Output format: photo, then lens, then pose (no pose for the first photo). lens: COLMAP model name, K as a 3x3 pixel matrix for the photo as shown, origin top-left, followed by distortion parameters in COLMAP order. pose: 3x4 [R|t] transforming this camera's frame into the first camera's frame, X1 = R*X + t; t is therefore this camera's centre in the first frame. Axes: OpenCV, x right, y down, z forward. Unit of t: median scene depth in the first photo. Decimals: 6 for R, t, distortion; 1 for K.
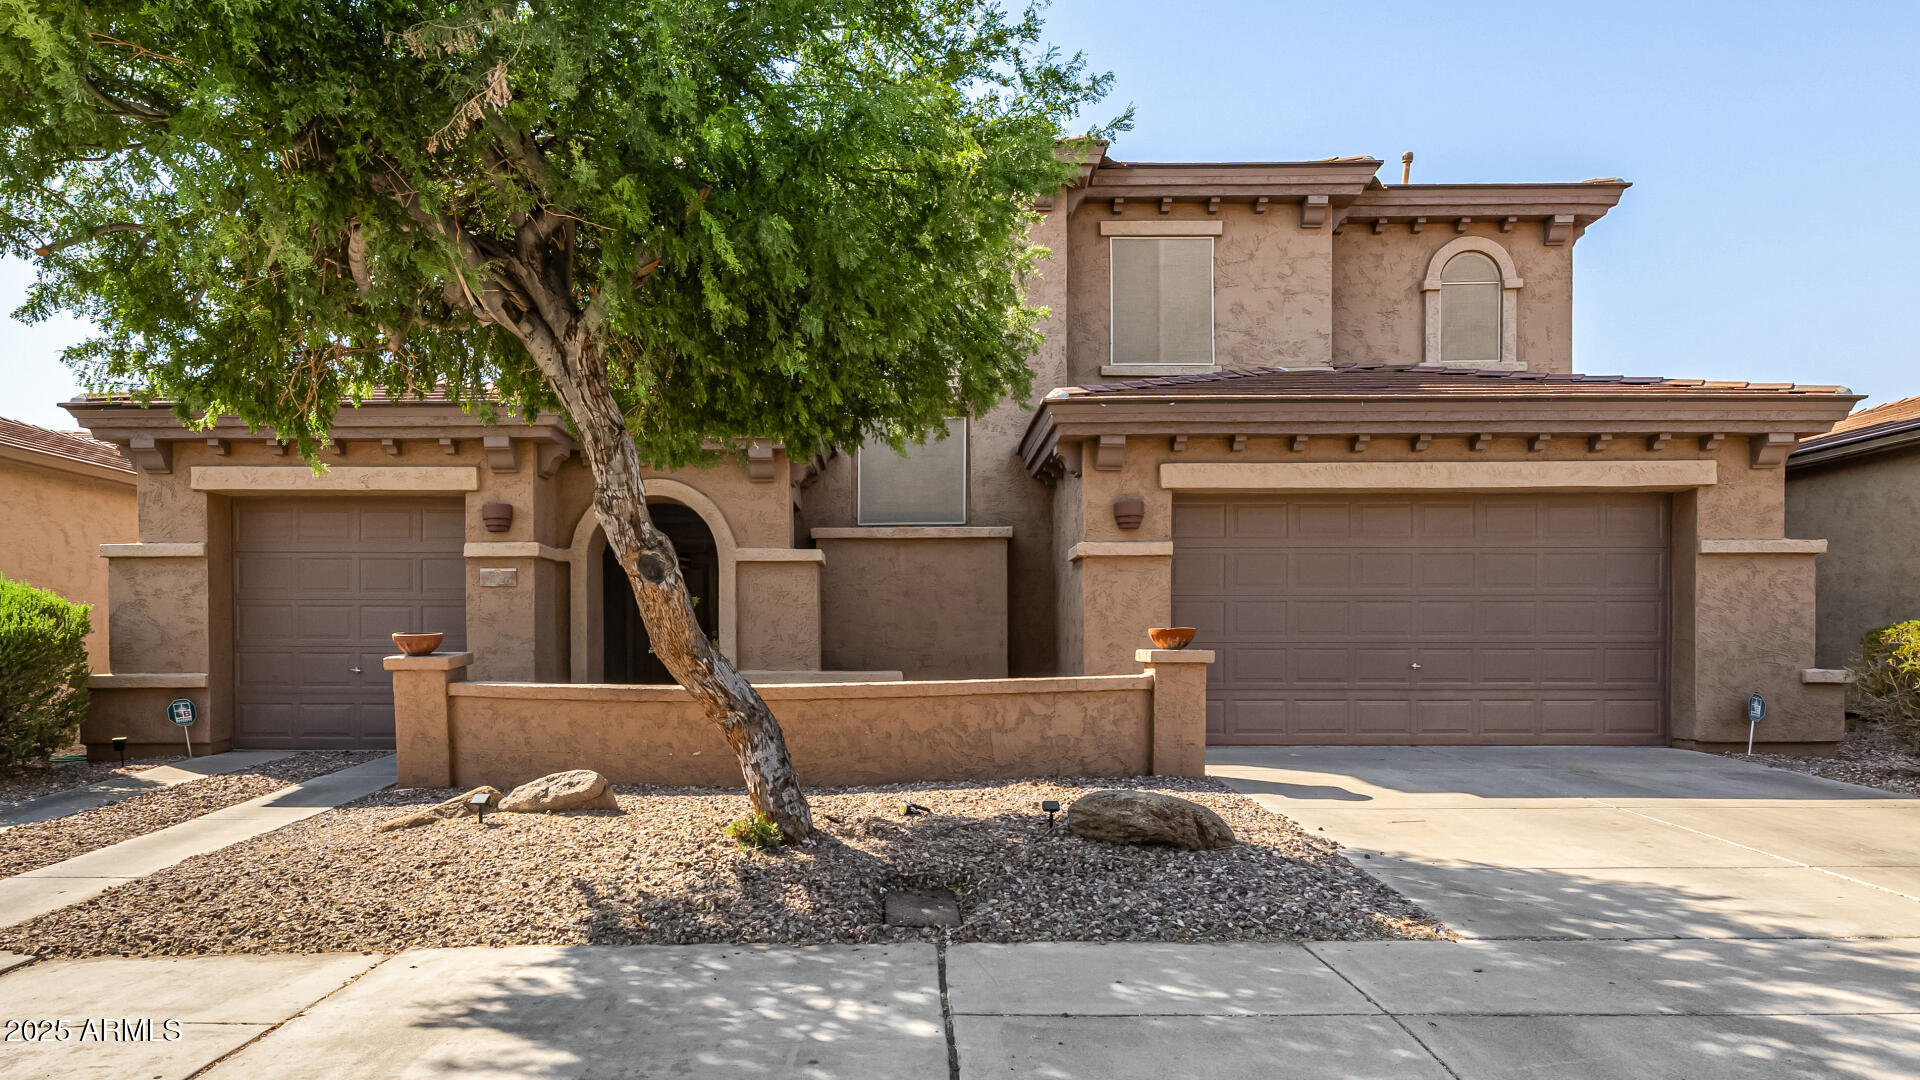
lens RADIAL K [[1111.9, 0, 922.1], [0, 1111.9, 657.2], [0, 0, 1]] dist [0.004164, 0.001713]
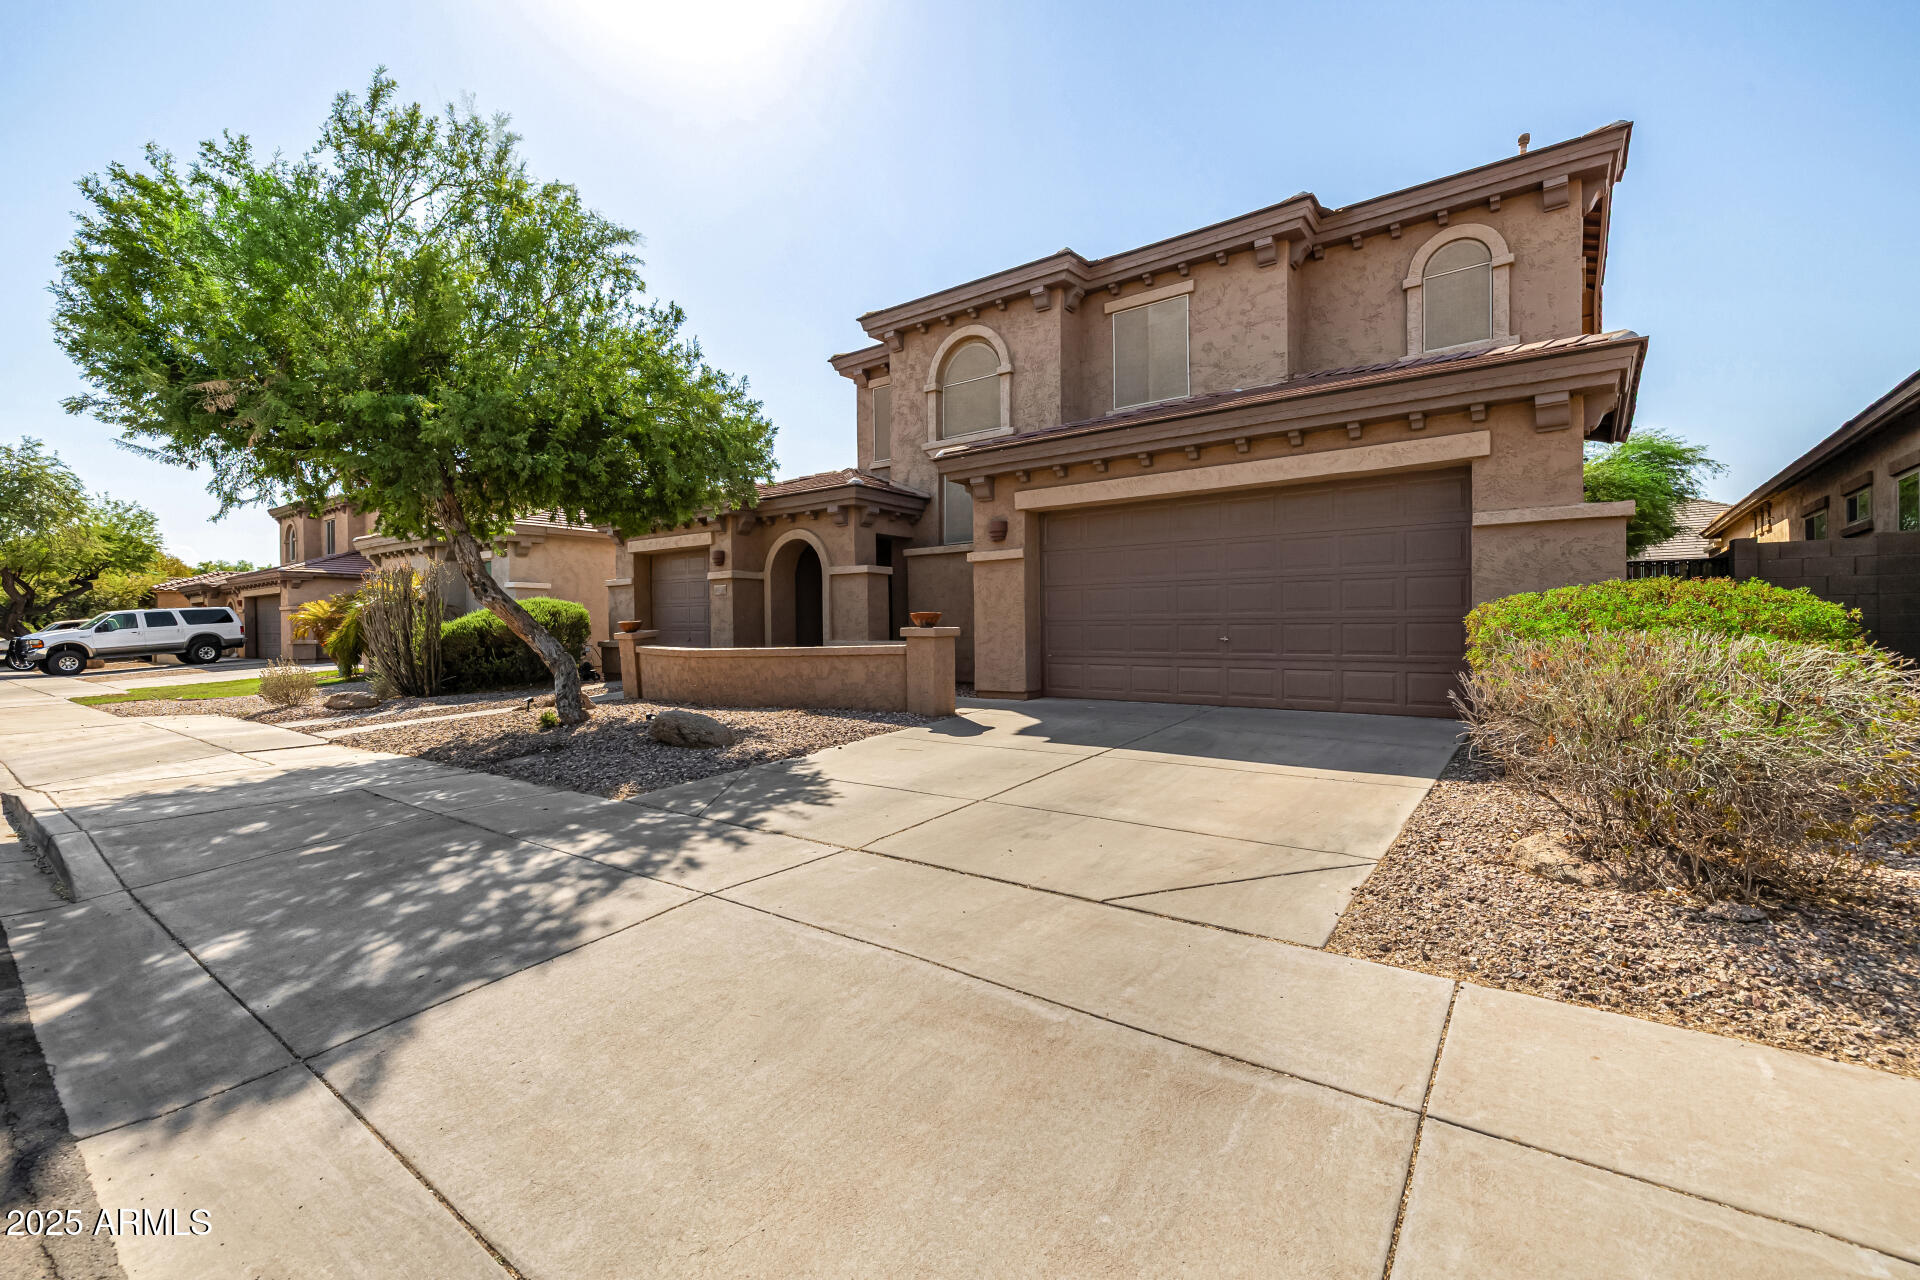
lens RADIAL K [[820.5, 0, 967.4], [0, 820.5, 632.3], [0, 0, 1]] dist [0.002625, 0.000344]
pose [[0.800096, -0.001669, -0.599870, 0.774088], [0.003398, 0.999993, 0.001749, -0.001676], [0.599863, -0.003438, 0.800096, 0.146179]]
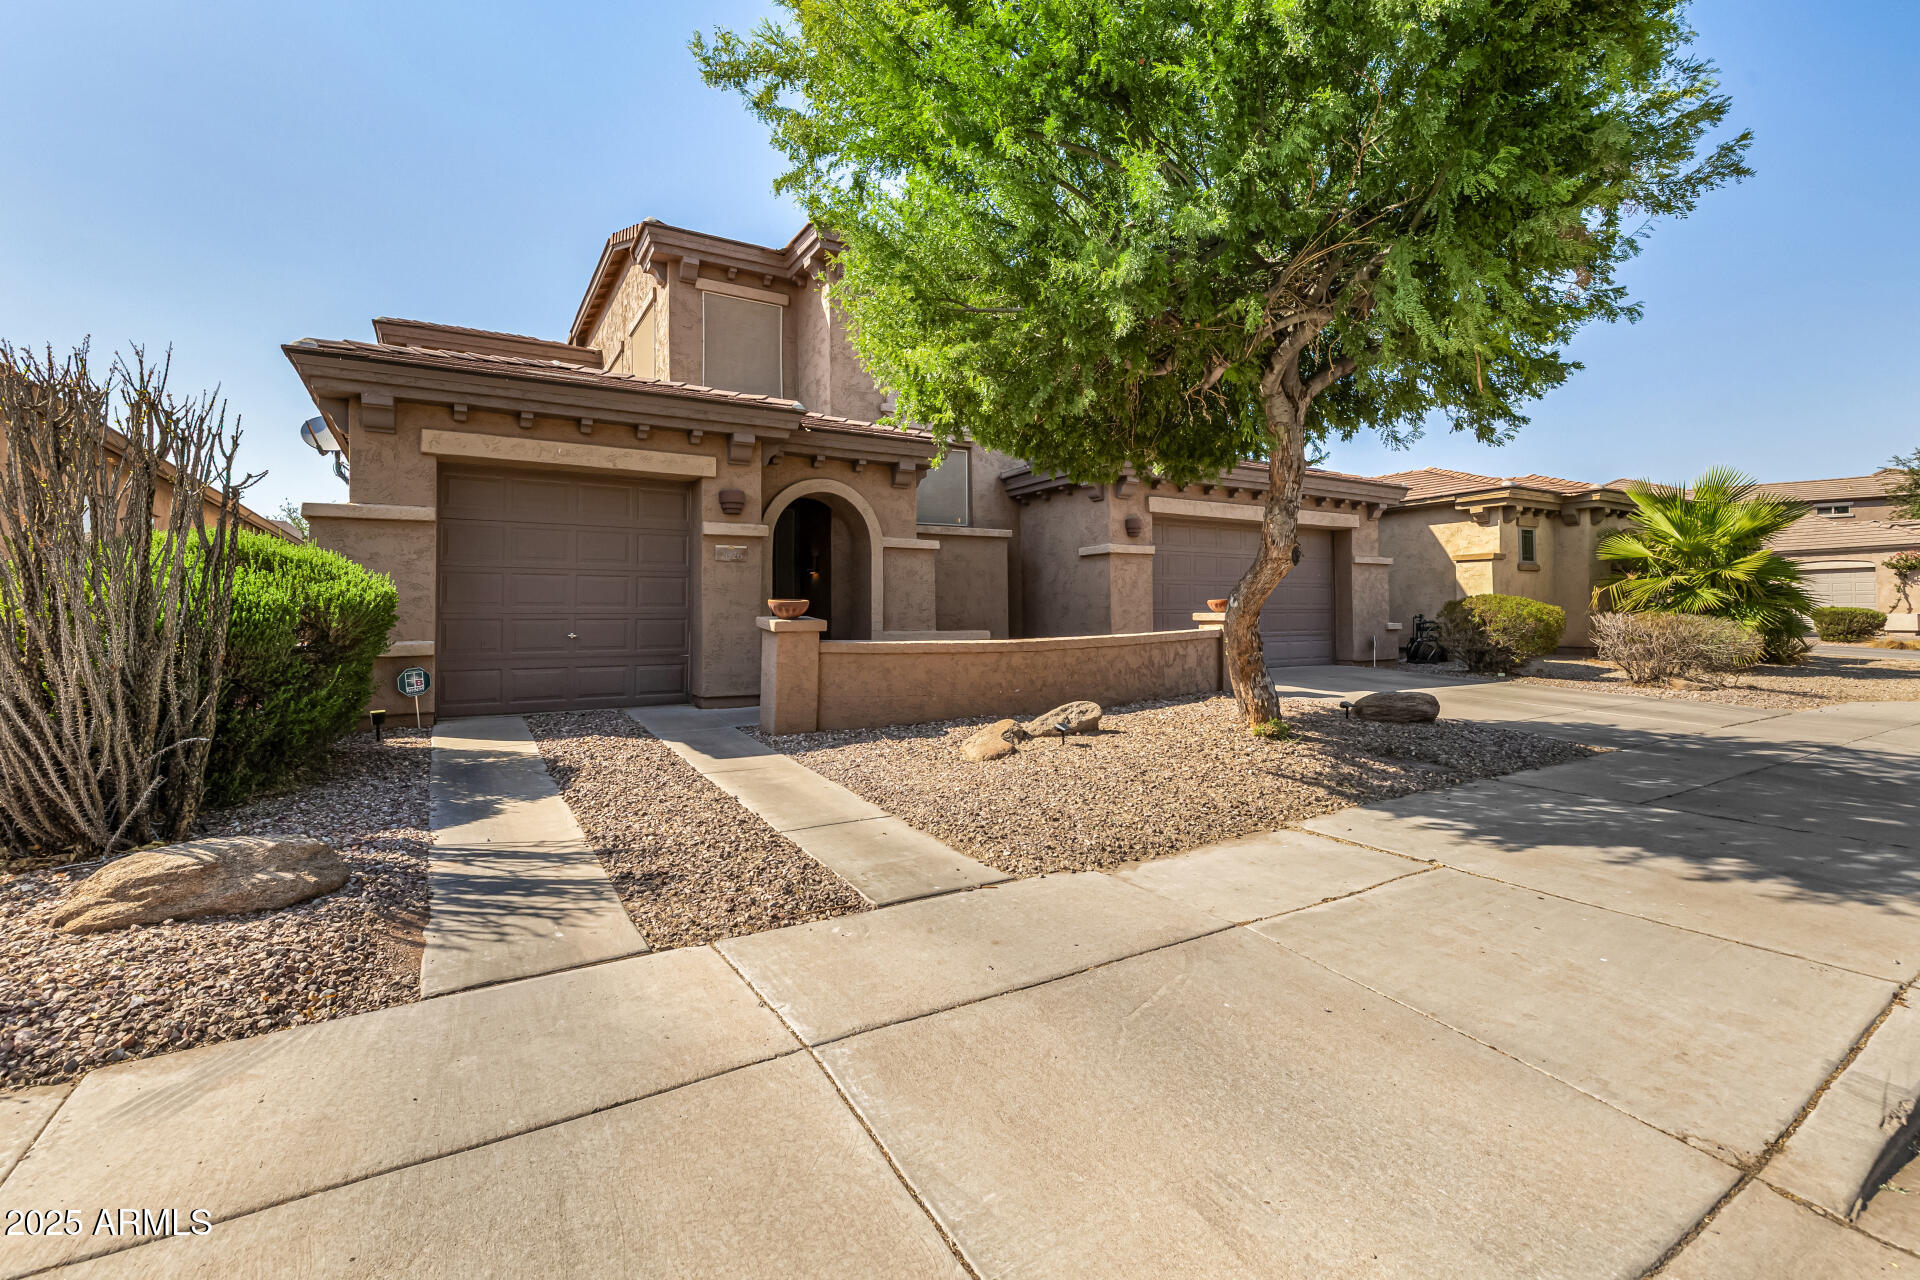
lens RADIAL K [[820.5, 0, 948.1], [0, 820.5, 602.0], [0, 0, 1]] dist [0.002625, 0.000344]
pose [[0.858123, 0.004455, 0.513425, -0.623660], [0.010121, 0.999621, -0.025590, 0.003419], [-0.513344, 0.027156, 0.857753, 0.149801]]
